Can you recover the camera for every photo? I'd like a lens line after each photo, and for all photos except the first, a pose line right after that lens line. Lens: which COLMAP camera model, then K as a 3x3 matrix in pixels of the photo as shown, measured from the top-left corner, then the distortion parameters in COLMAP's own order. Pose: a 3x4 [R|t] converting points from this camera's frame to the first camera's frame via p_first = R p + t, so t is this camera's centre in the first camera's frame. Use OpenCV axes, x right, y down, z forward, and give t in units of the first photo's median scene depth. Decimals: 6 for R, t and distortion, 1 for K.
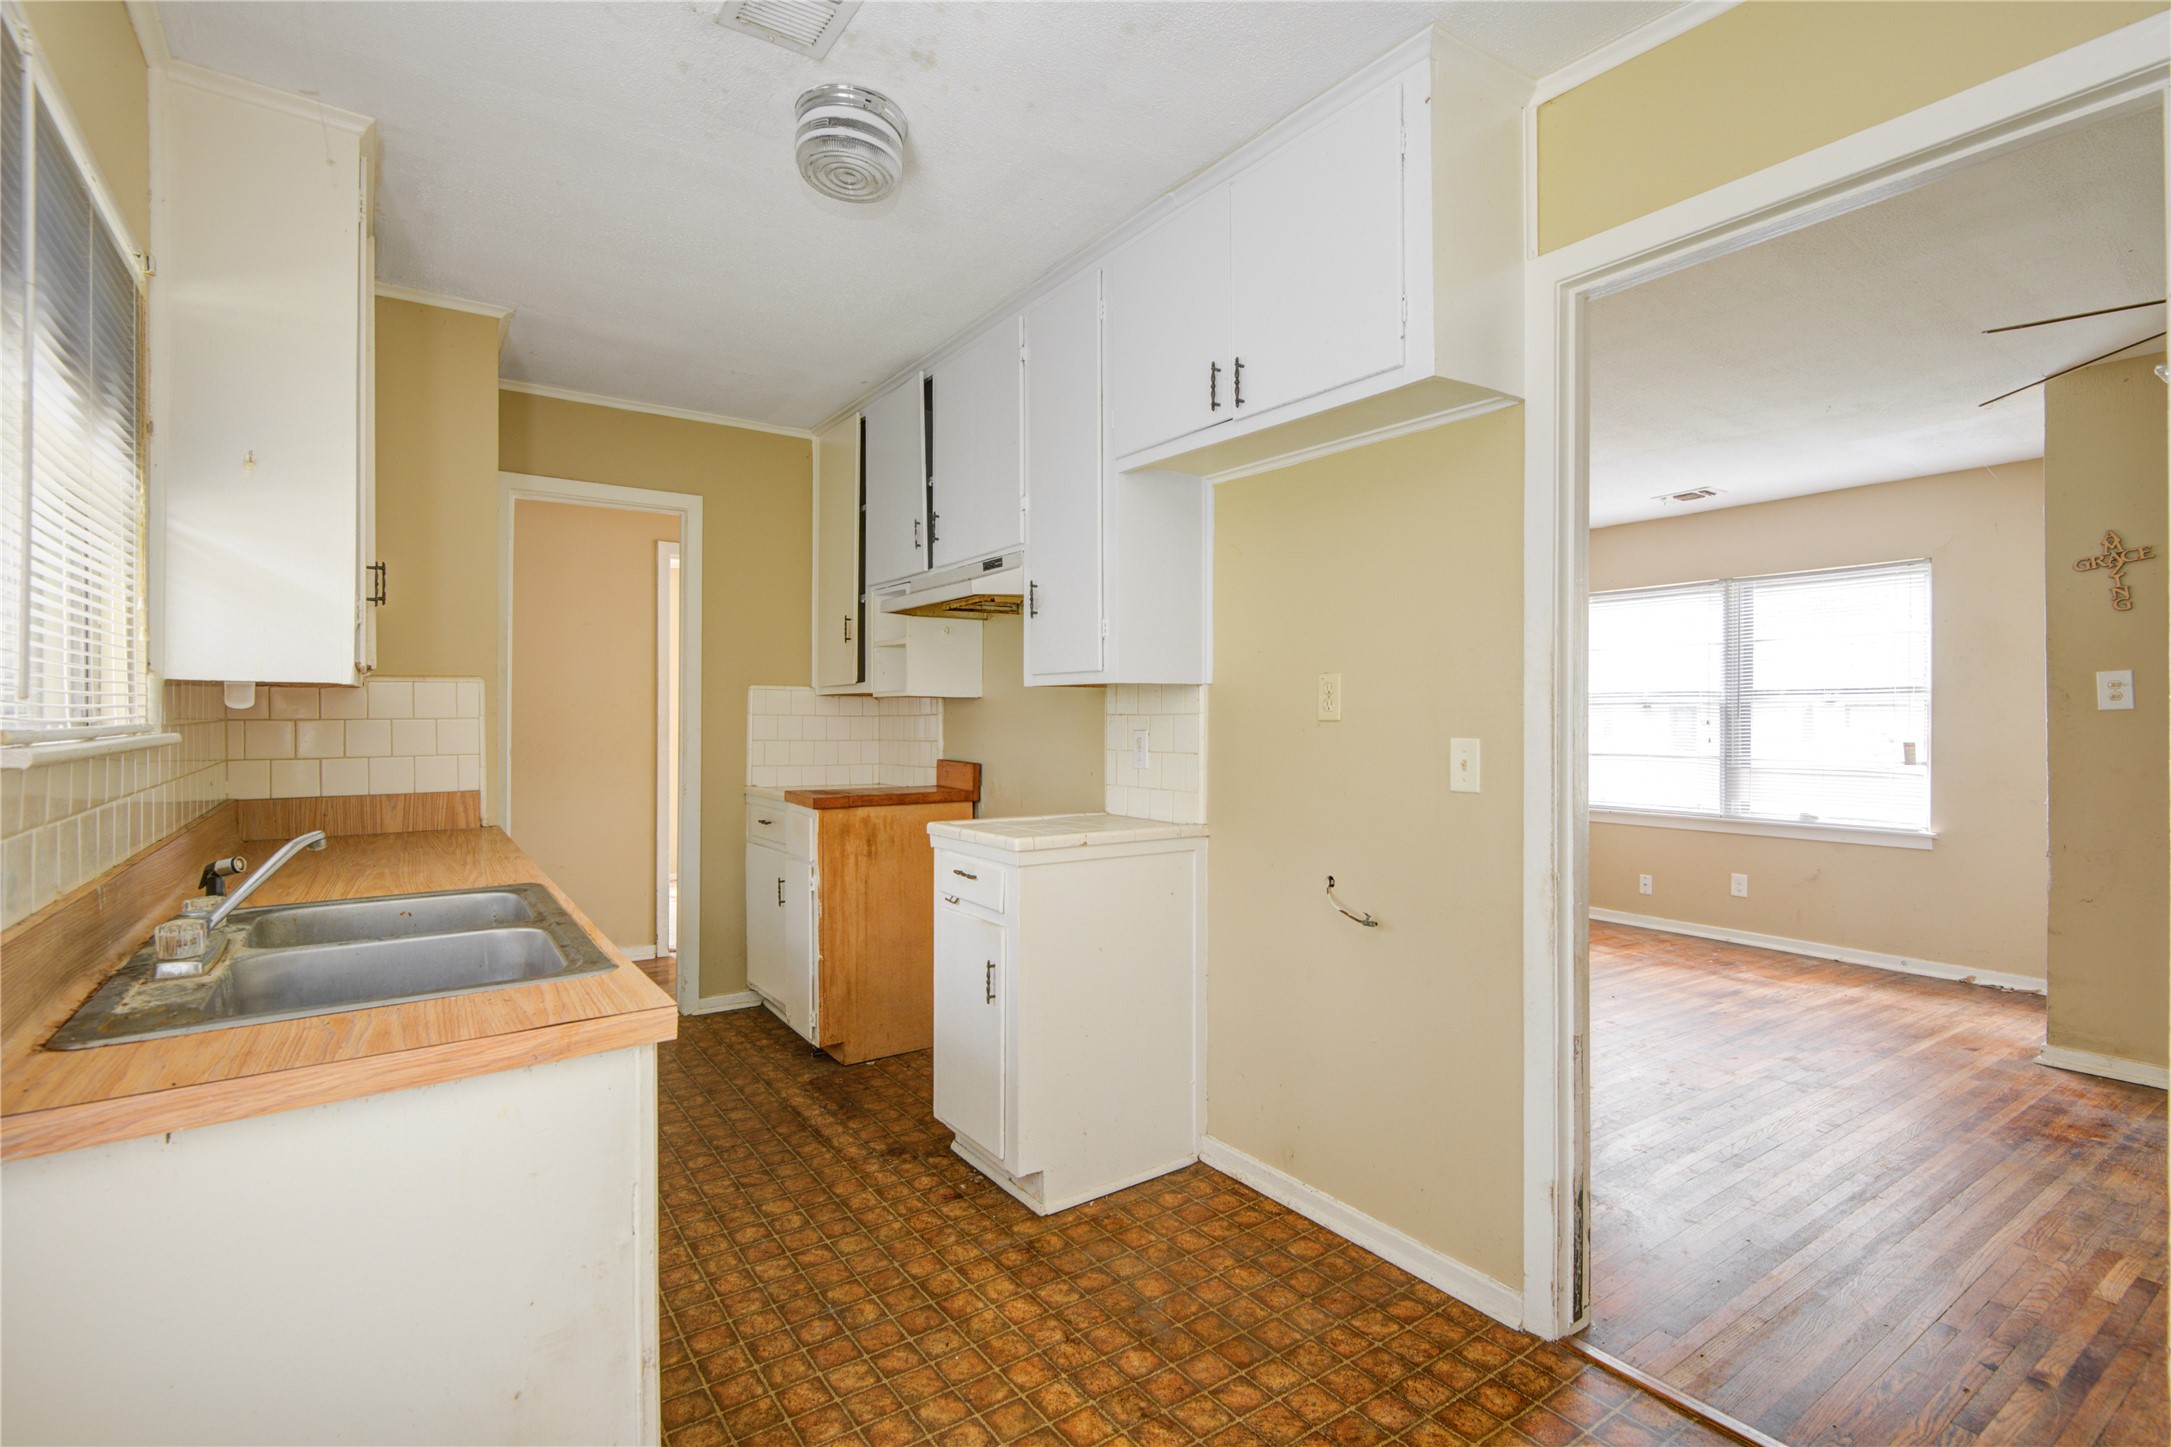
lens RADIAL K [[1009.9, 0, 1079.8], [0, 1009.9, 723.1], [0, 0, 1]] dist [0.019194, -0.012117]
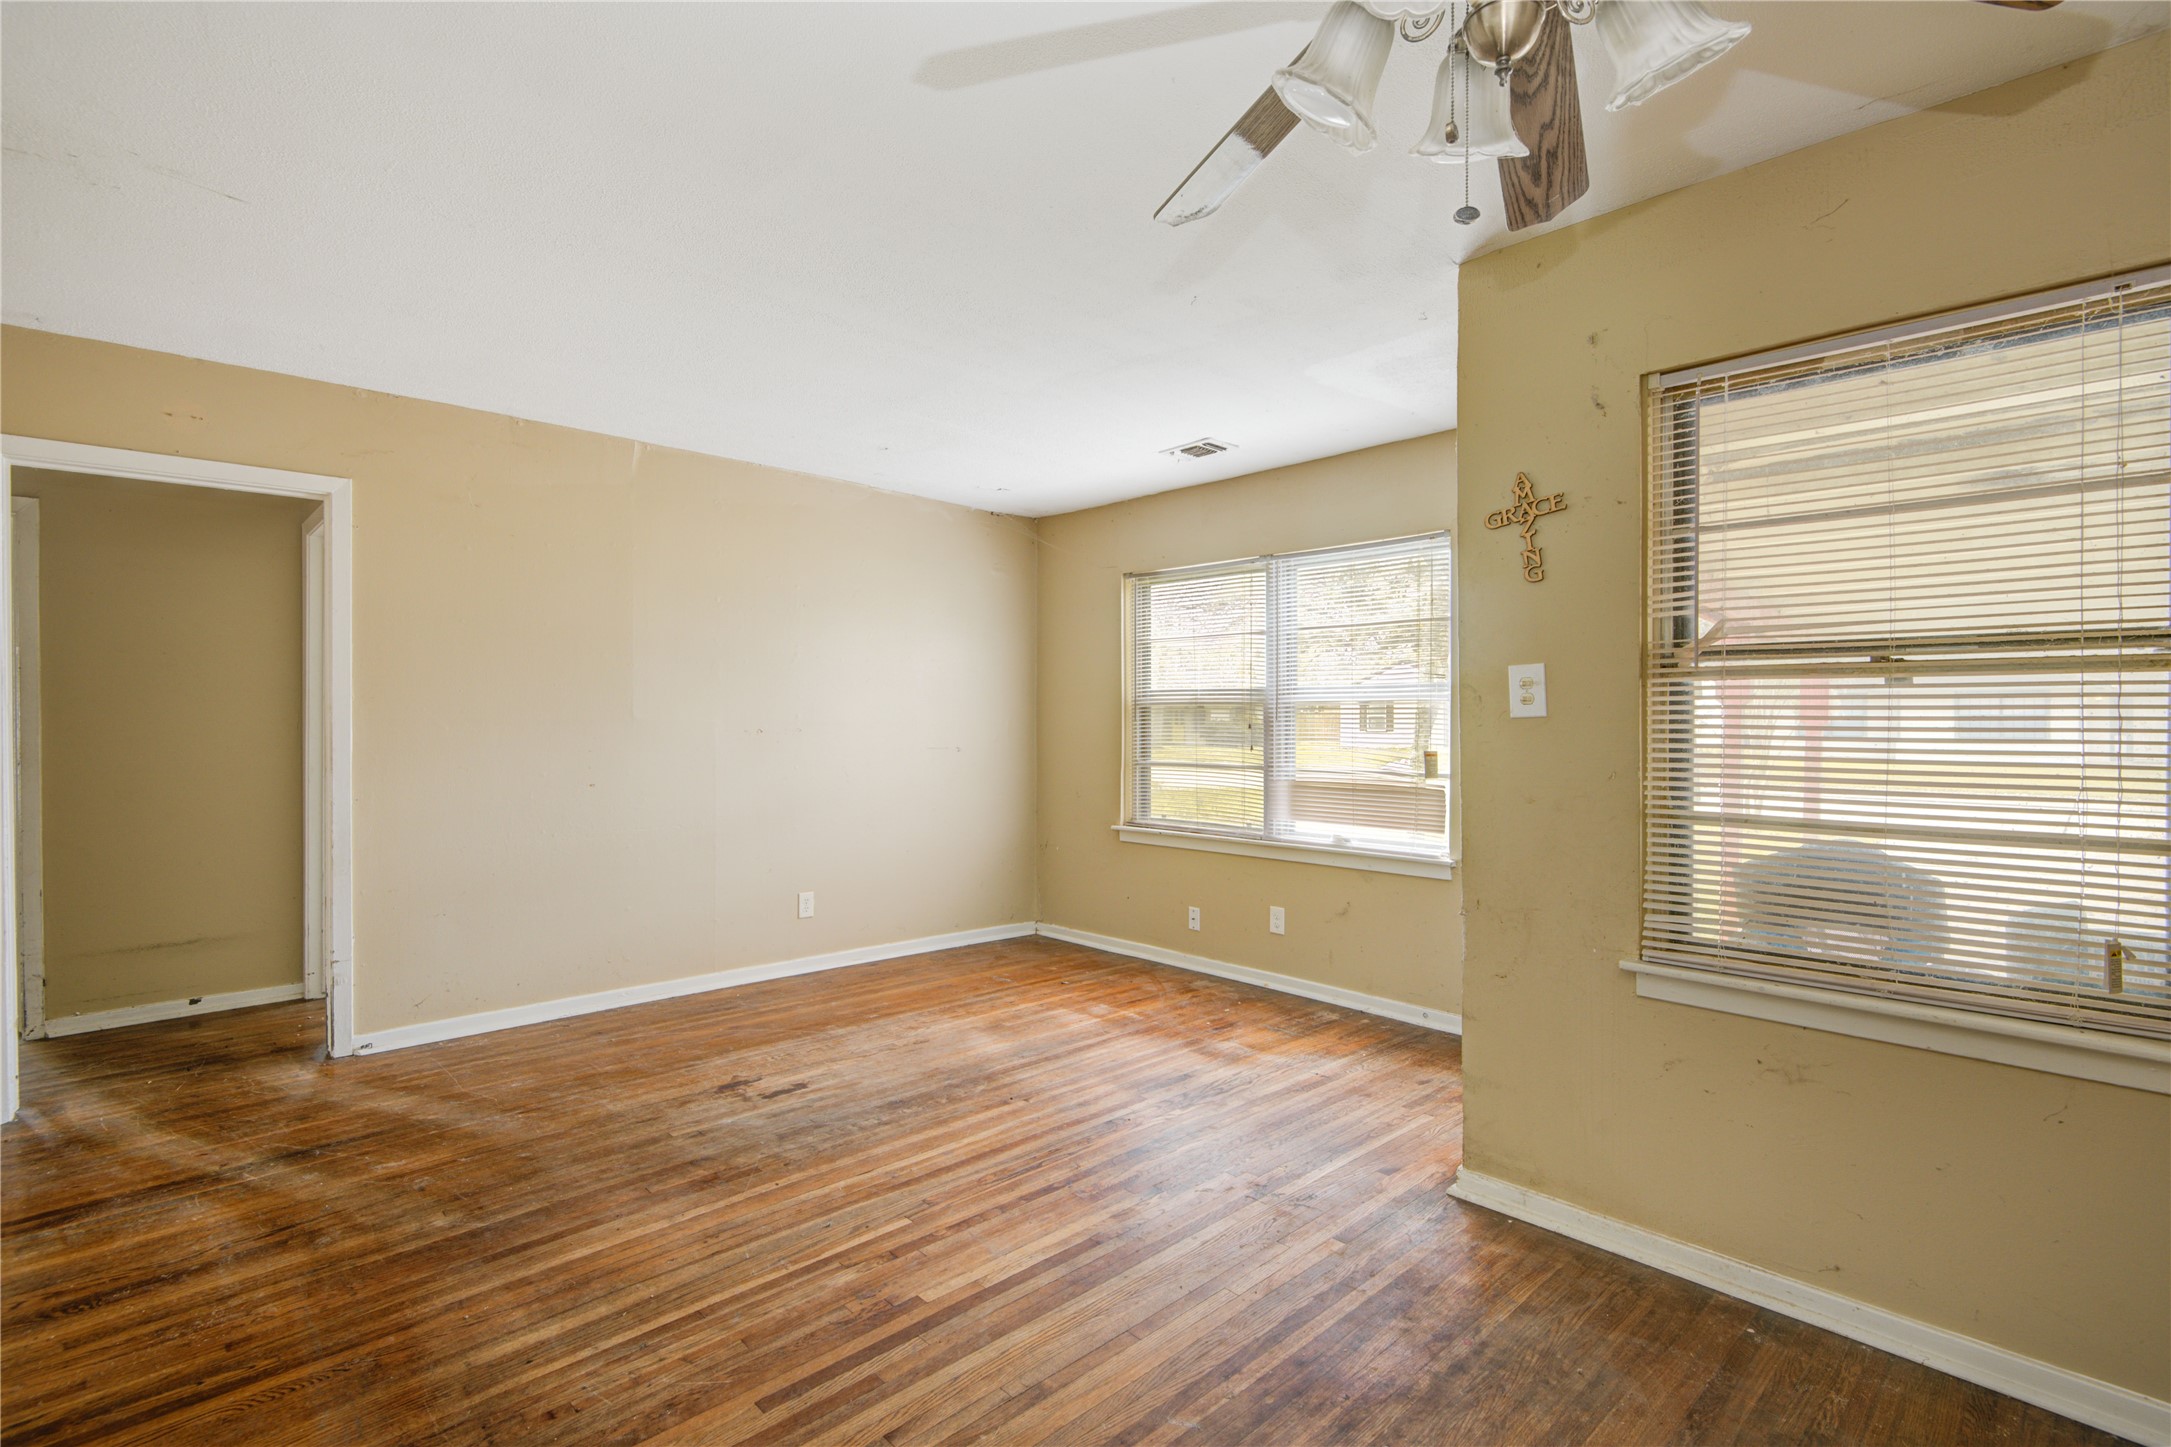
lens RADIAL K [[1004.4, 0, 1085.5], [0, 1004.4, 723.5], [0, 0, 1]] dist [0.010512, -0.008054]
pose [[0.987780, -0.002223, 0.155841, 0.589047], [0.001393, 0.999984, 0.005435, -0.013142], [-0.155850, -0.005152, 0.987767, 0.331273]]
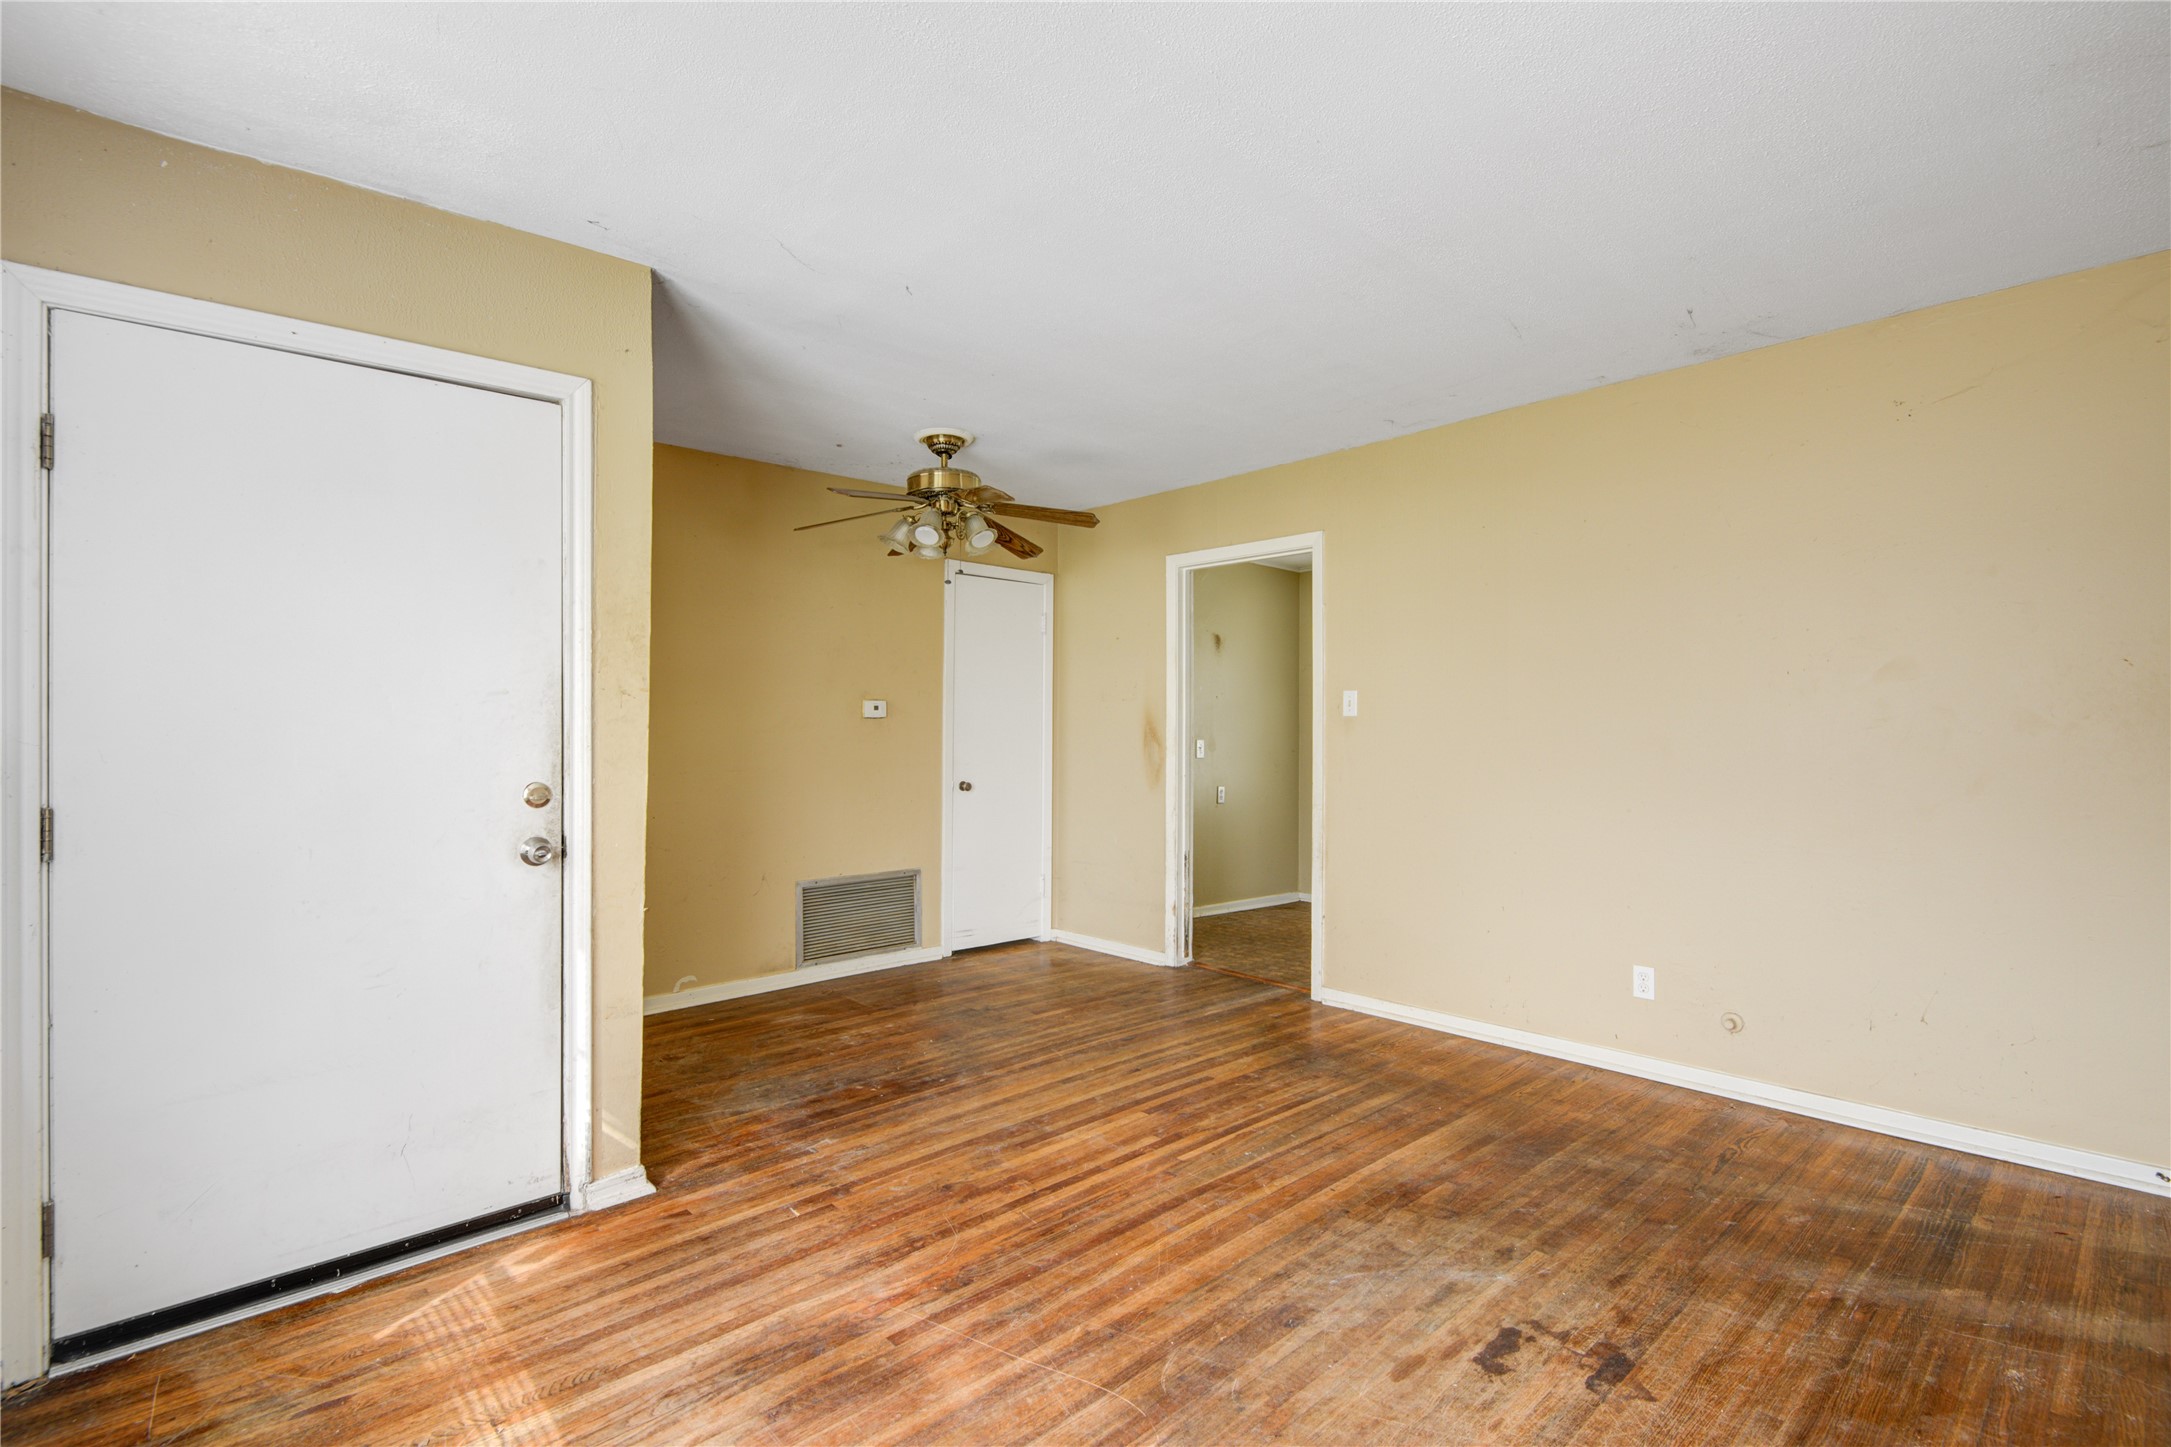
lens RADIAL K [[1004.4, 0, 1085.5], [0, 1004.4, 723.5], [0, 0, 1]] dist [0.010512, -0.008054]
pose [[-0.991663, -0.003740, -0.128801, 0.755305], [-0.002968, 0.999976, -0.006180, -0.000599], [0.128821, -0.005746, -0.991651, 1.837887]]
